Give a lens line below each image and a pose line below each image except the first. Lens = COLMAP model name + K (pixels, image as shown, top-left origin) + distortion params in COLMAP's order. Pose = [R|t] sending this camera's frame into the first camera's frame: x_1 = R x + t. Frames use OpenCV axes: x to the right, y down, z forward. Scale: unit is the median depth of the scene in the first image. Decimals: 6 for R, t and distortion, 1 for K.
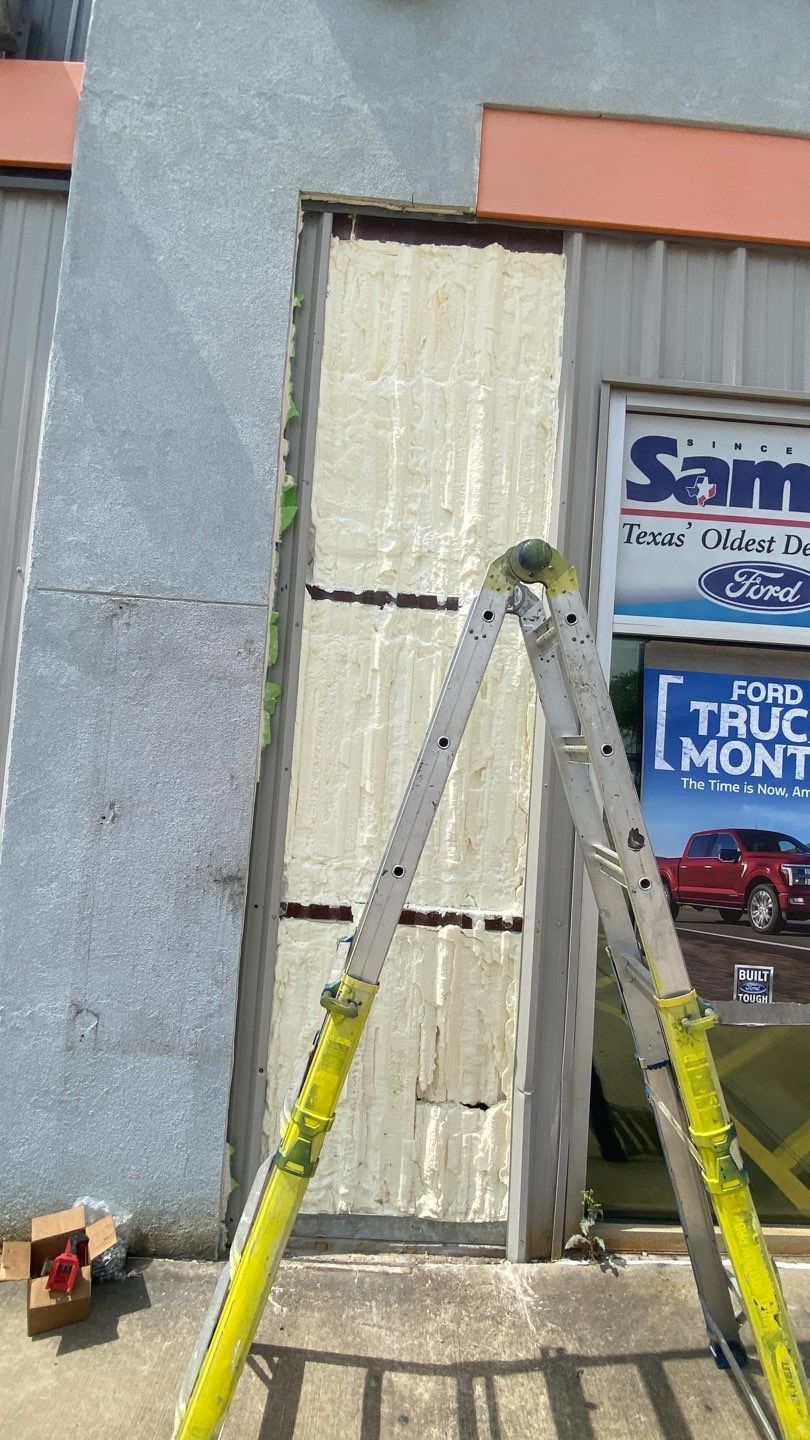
lens RADIAL K [[677.5, 0, 405.2], [0, 677.5, 708.9], [0, 0, 1]] dist [0.023124, -0.023481]
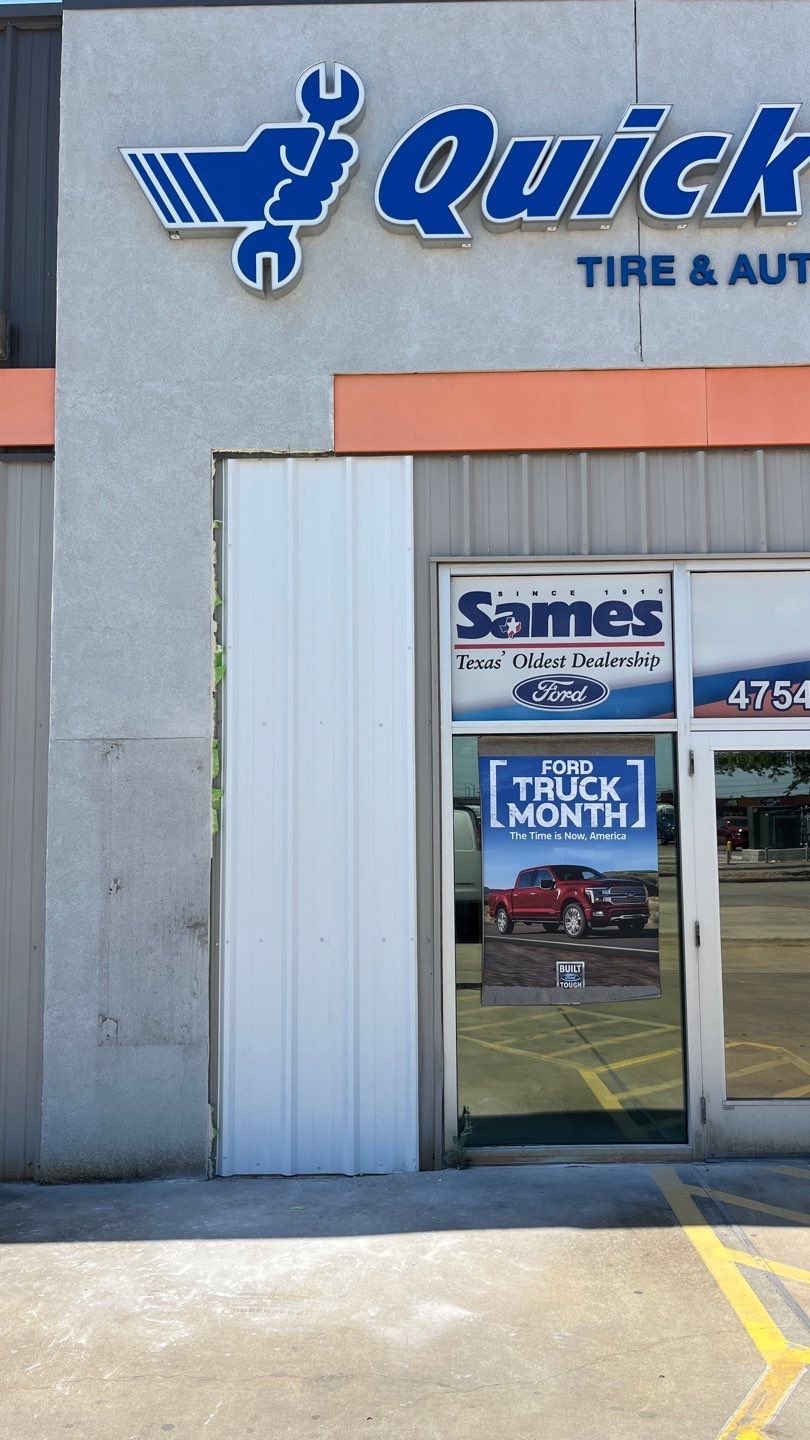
lens RADIAL K [[1090.0, 0, 419.2], [0, 1090.0, 720.8], [0, 0, 1]] dist [0.062575, -0.084713]
pose [[0.996348, -0.080867, -0.027395, 0.297794], [0.079757, 0.996034, -0.039435, -0.054957], [0.030475, 0.037106, 0.998847, -1.273754]]
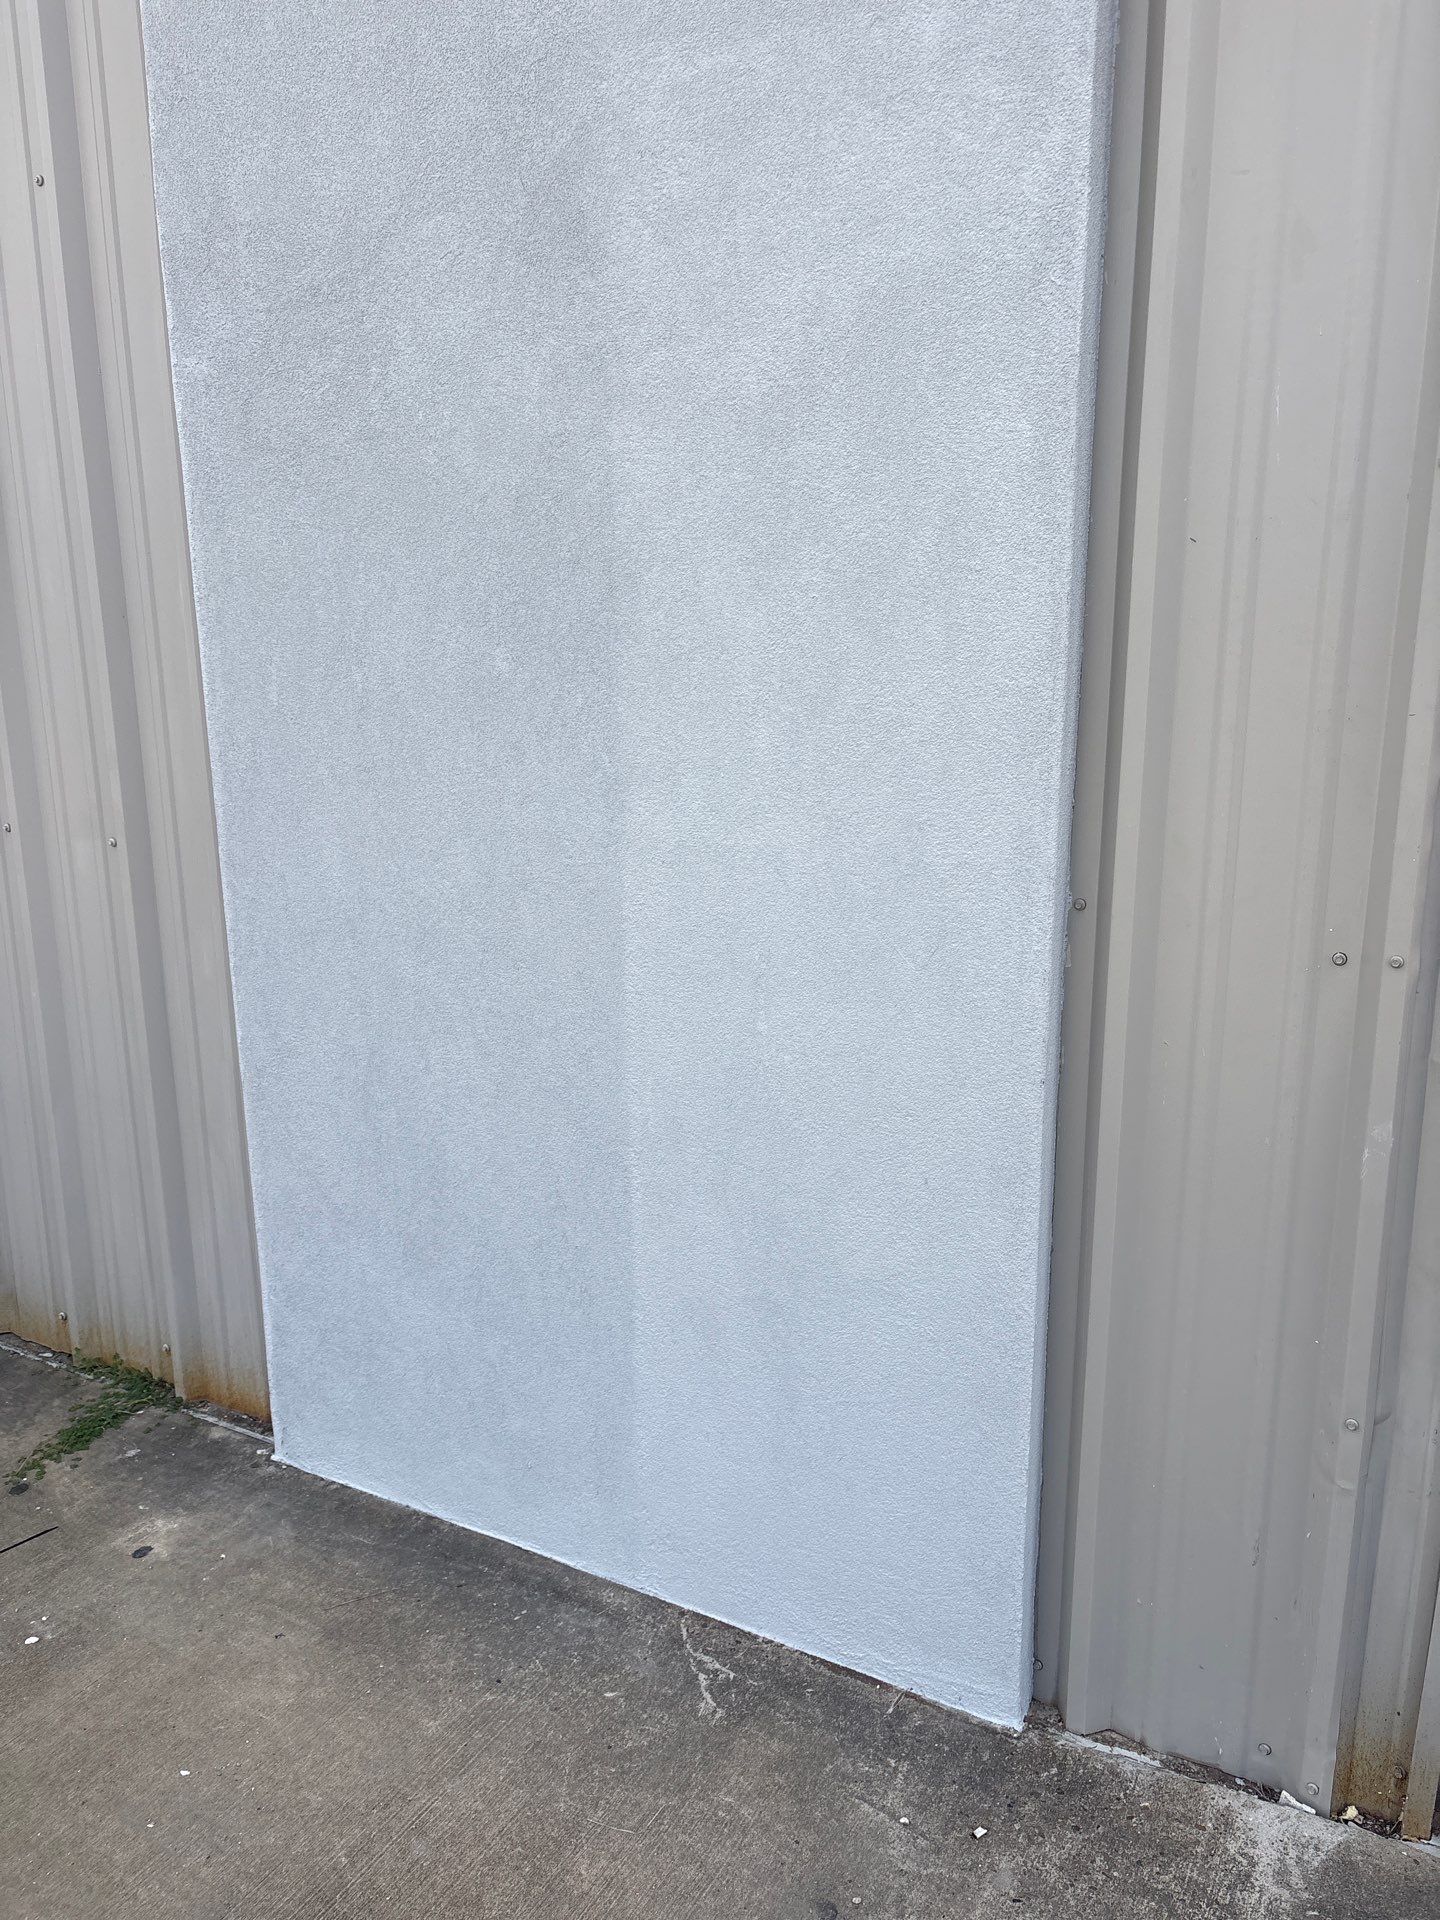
lens RADIAL K [[1456.5, 0, 712.2], [0, 1456.5, 971.8], [0, 0, 1]] dist [0.035365, -0.029062]
pose [[0.847951, 0.050269, -0.527685, 0.272907], [0.097158, 0.963889, 0.247948, 0.108887], [0.521094, -0.261517, 0.812447, 0.249677]]
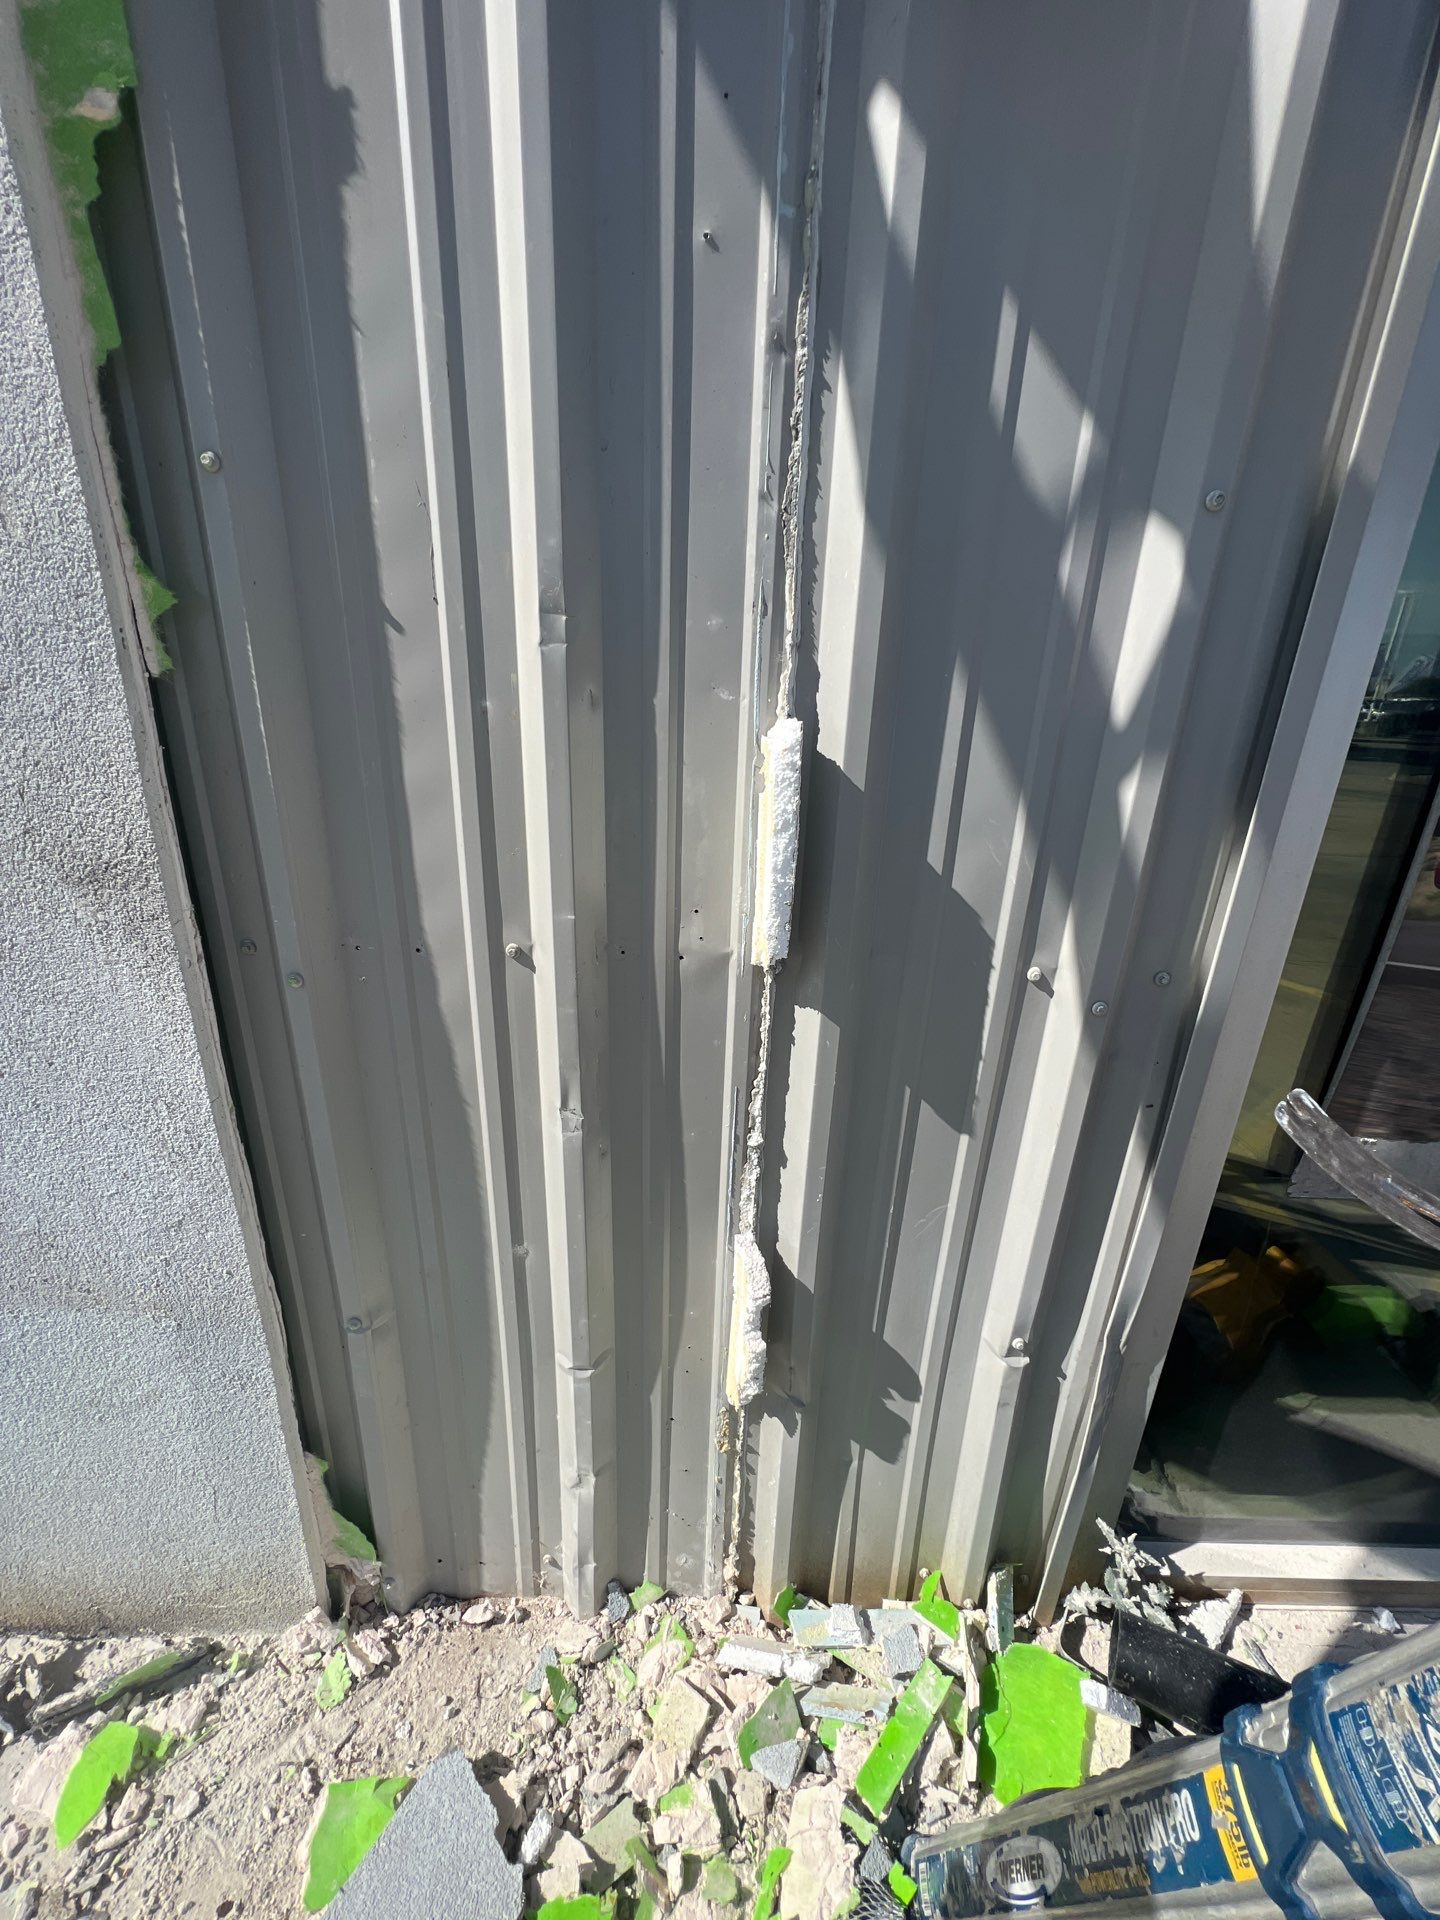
lens RADIAL K [[765.2, 0, 718.6], [0, 765.2, 956.9], [0, 0, 1]] dist [-0.001883, 0.000171]
pose [[0.998607, -0.016799, -0.050016, 0.028491], [0.034751, 0.922717, 0.383909, 0.149658], [0.039701, -0.385113, 0.922015, 0.623844]]
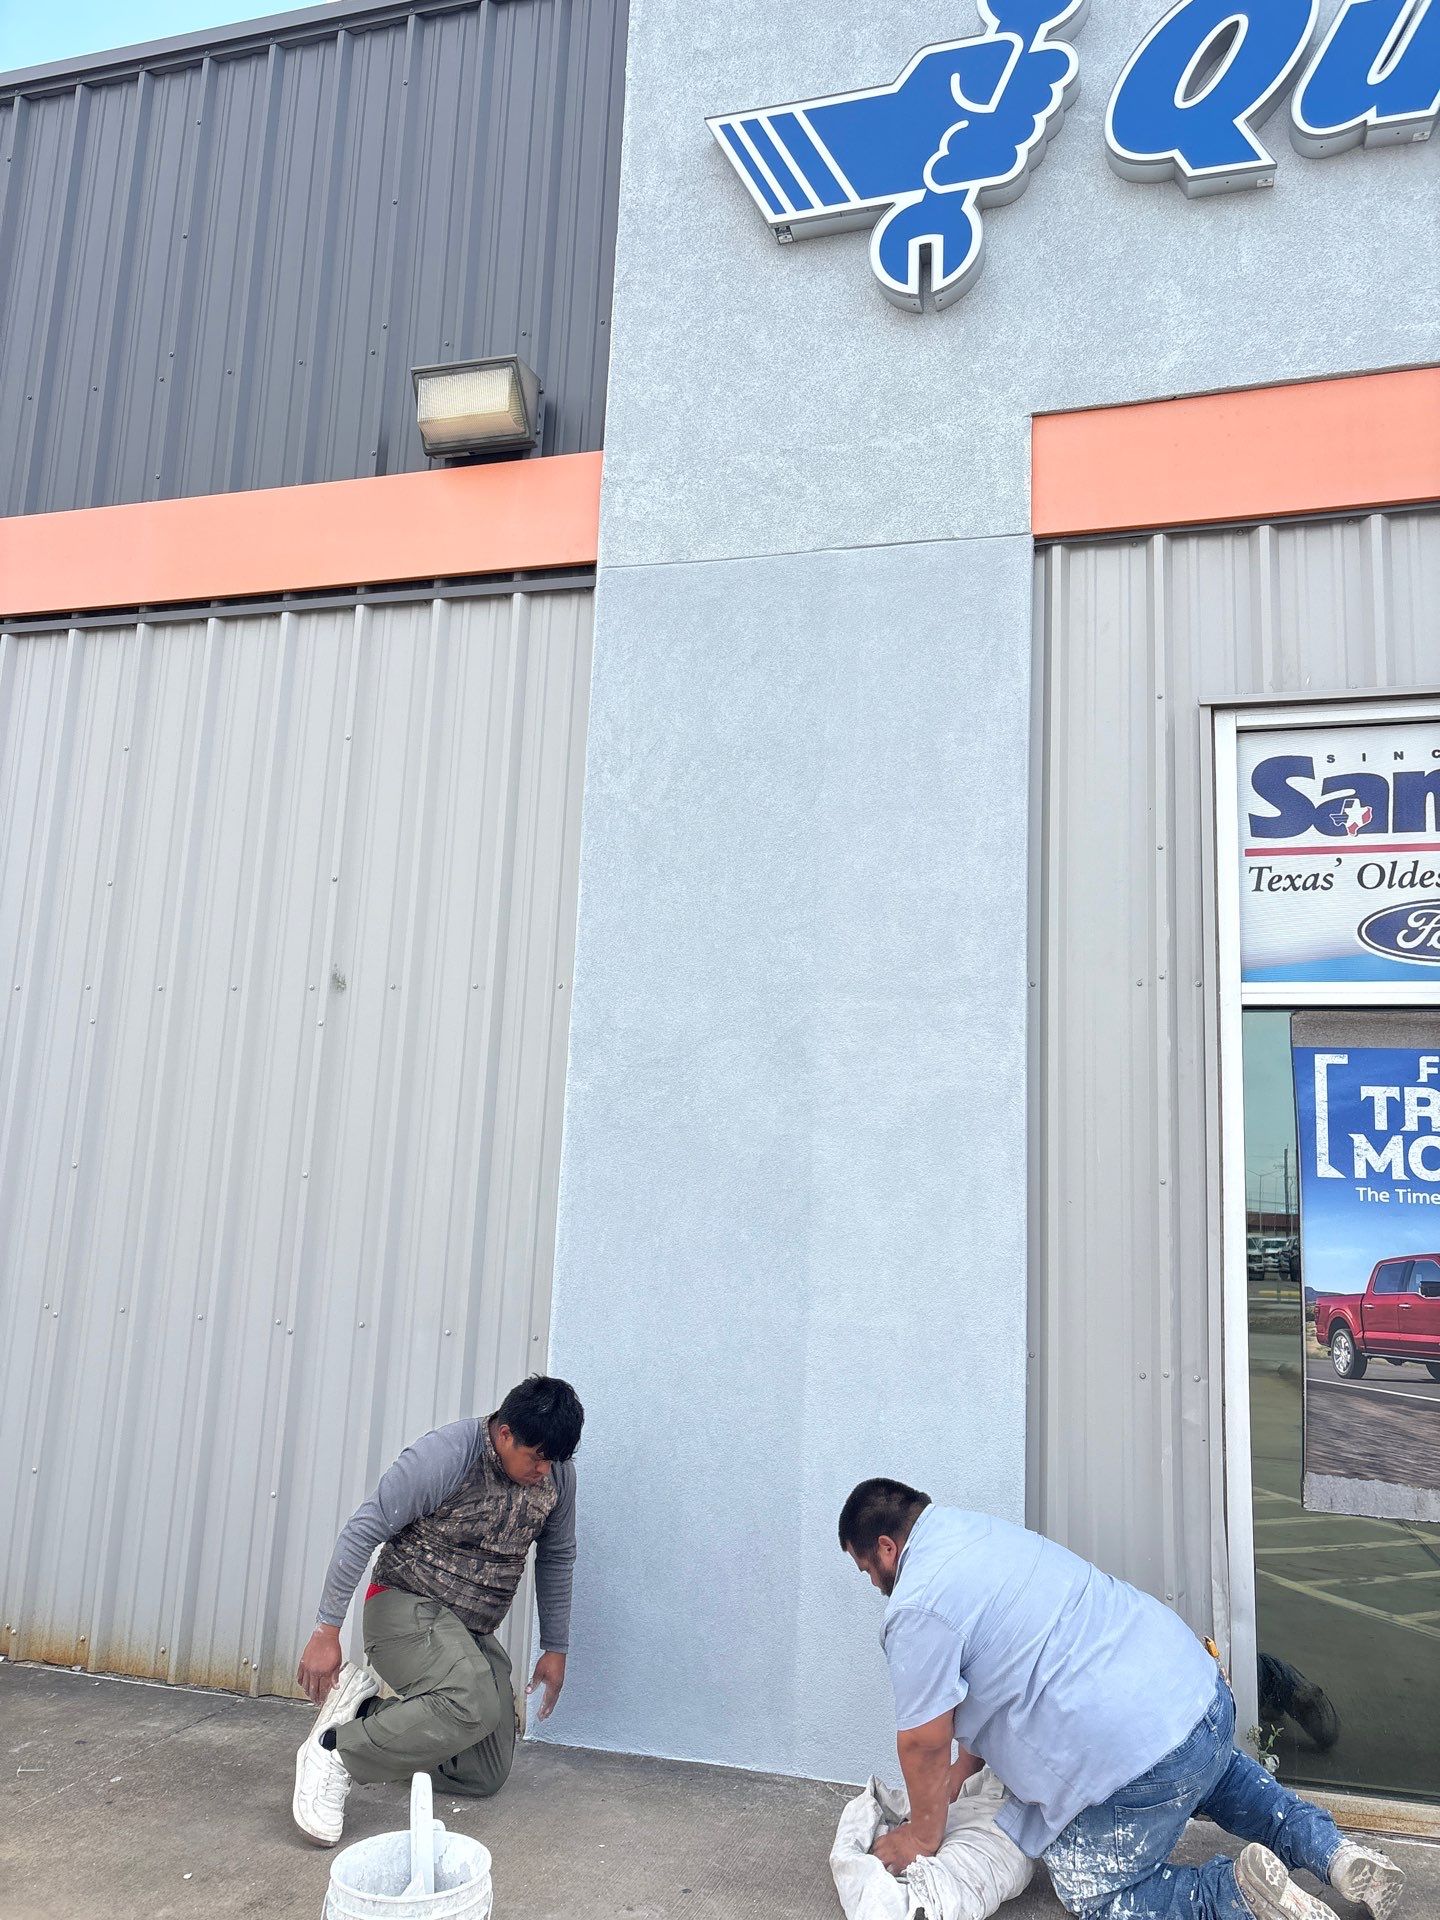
lens RADIAL K [[1450.6, 0, 731.6], [0, 1450.6, 968.2], [0, 0, 1]] dist [0.033234, -0.025903]
pose [[0.954490, -0.080076, -0.287293, 0.226444], [0.038824, 0.988446, -0.146520, 0.070295], [0.295706, 0.128697, 0.946570, -0.786402]]
